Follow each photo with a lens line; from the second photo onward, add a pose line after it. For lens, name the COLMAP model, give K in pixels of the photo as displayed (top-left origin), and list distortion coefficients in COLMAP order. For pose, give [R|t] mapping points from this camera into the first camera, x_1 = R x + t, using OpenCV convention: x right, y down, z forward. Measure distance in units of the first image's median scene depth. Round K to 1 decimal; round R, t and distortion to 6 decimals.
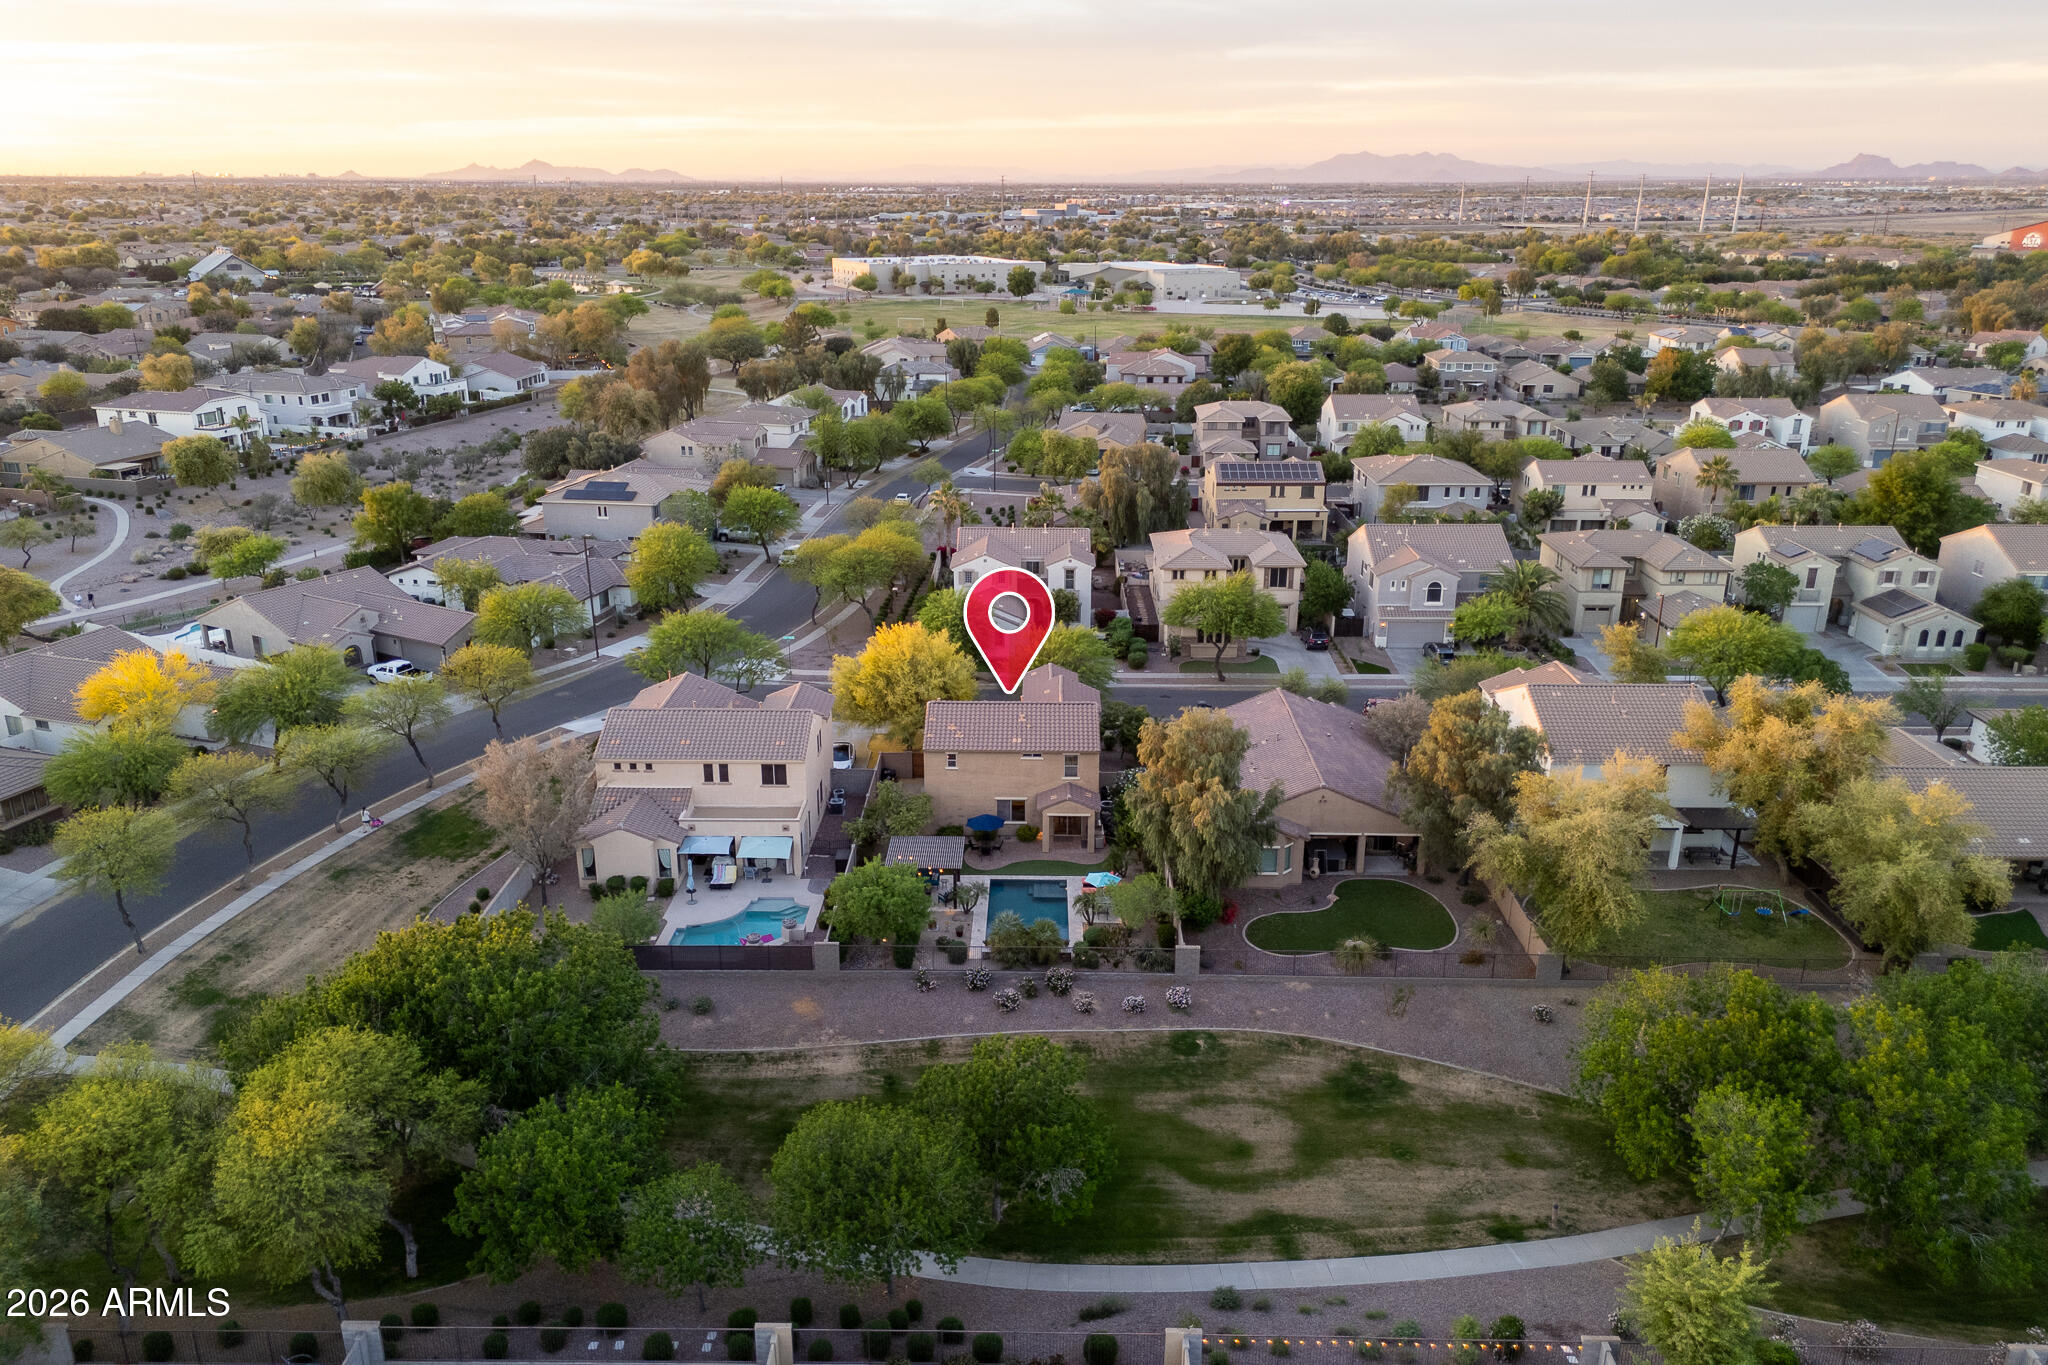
lens RADIAL K [[1507.9, 0, 1024.0], [0, 1507.9, 682.5], [0, 0, 1]] dist [0.071011, -0.073891]
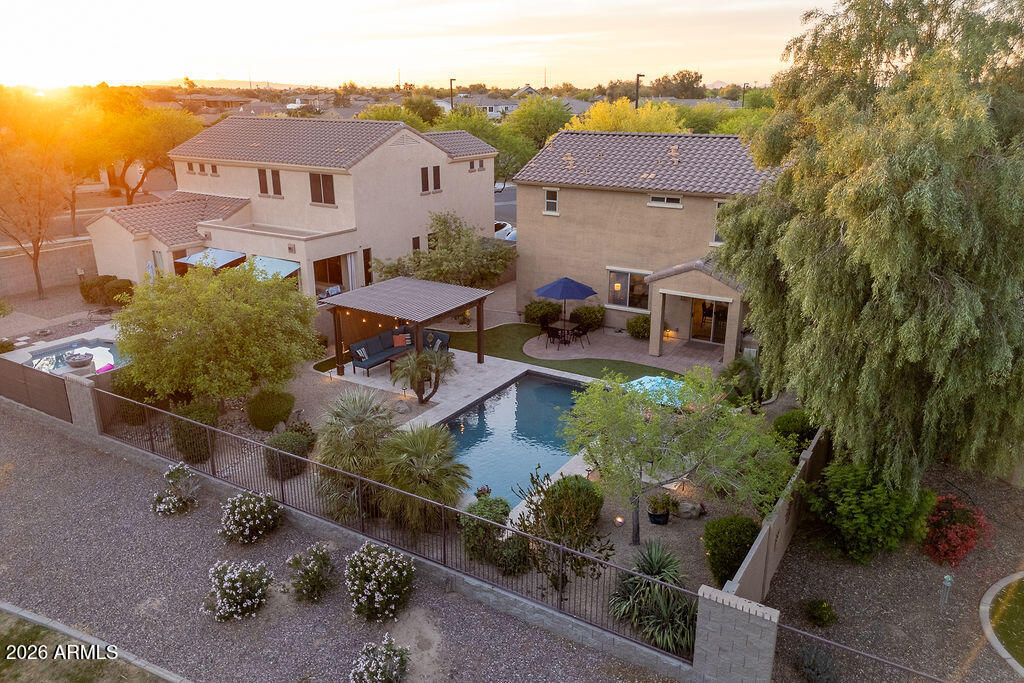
lens RADIAL K [[754.0, 0, 512.0], [0, 754.0, 341.5], [0, 0, 1]] dist [0.071011, -0.073891]
pose [[0.858286, 0.162264, -0.486843, 0.115730], [-0.160270, 0.985997, 0.046081, 0.103930], [0.487503, 0.038475, 0.872273, 0.715066]]
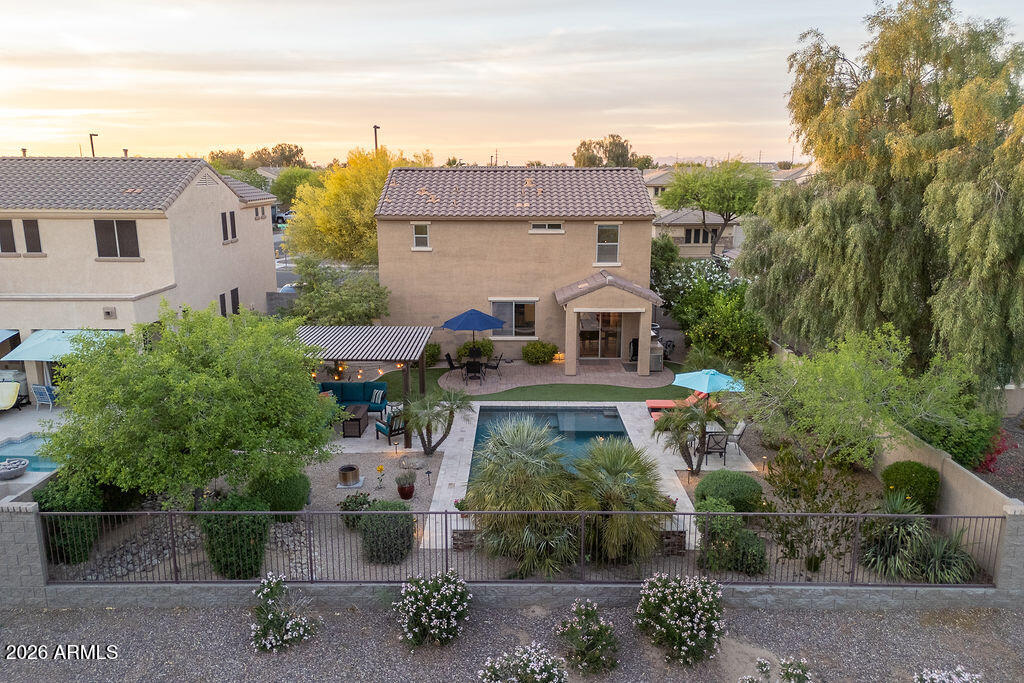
lens RADIAL K [[754.0, 0, 512.0], [0, 754.0, 341.5], [0, 0, 1]] dist [0.071011, -0.073891]
pose [[0.999960, -0.001539, 0.008841, -0.012253], [0.002354, 0.995678, -0.092844, 0.129633], [-0.008660, 0.092861, 0.995641, 0.701527]]
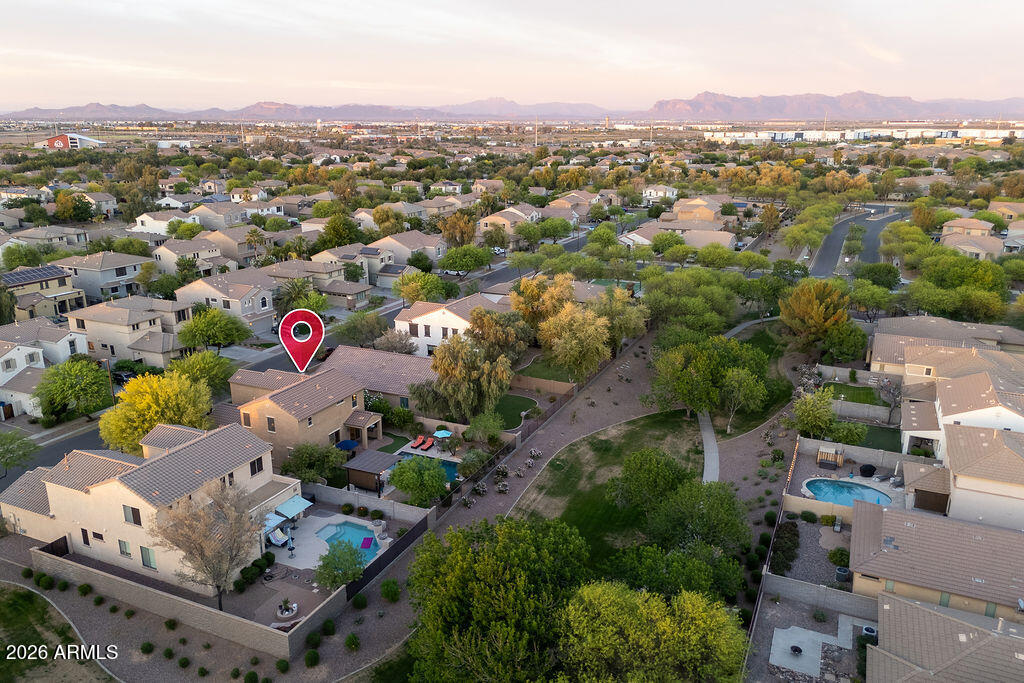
lens RADIAL K [[754.0, 0, 512.0], [0, 754.0, 341.5], [0, 0, 1]] dist [0.071011, -0.073891]
pose [[0.399792, -0.253558, 0.880837, -0.685850], [0.284123, 0.947926, 0.143913, -0.089845], [-0.871459, 0.192731, 0.451015, 0.426369]]
